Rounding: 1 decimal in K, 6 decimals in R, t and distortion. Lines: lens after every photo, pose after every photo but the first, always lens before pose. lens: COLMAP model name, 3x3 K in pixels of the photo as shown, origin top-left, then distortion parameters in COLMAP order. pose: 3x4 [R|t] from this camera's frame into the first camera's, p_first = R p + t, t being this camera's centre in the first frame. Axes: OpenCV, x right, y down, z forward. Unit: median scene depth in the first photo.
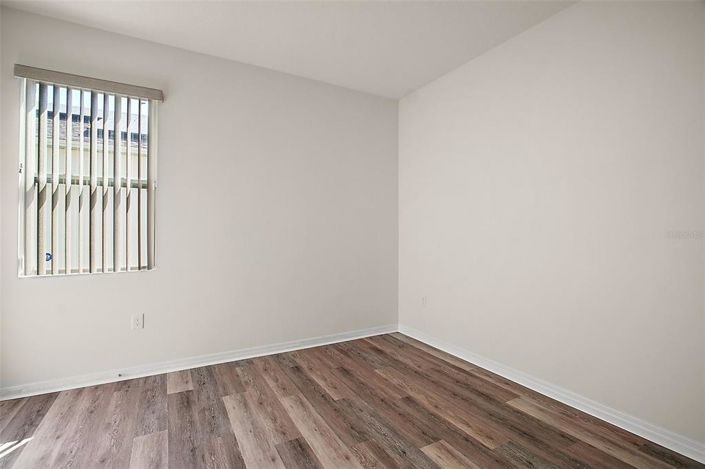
lens RADIAL K [[331.2, 0, 355.9], [0, 331.2, 231.1], [0, 0, 1]] dist [0.000688, 0.000273]
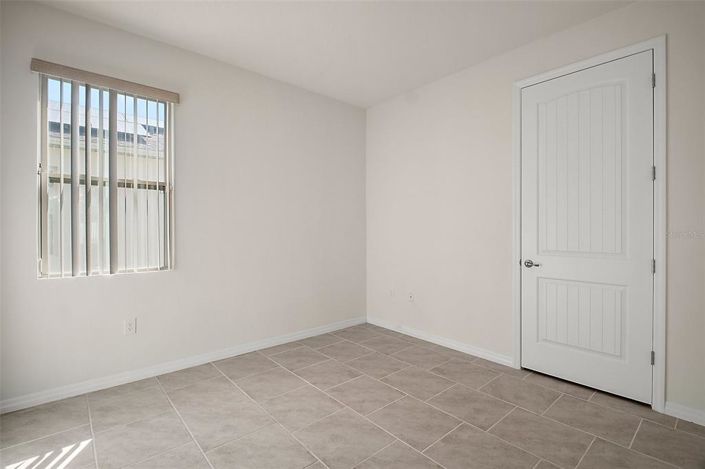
lens RADIAL K [[331.2, 0, 349.8], [0, 331.2, 234.7], [0, 0, 1]] dist [0.000688, 0.000273]
pose [[0.983989, -0.003644, 0.178194, -0.196390], [0.002345, 0.999969, 0.007500, -0.000868], [-0.178216, -0.006962, 0.983967, -0.067676]]
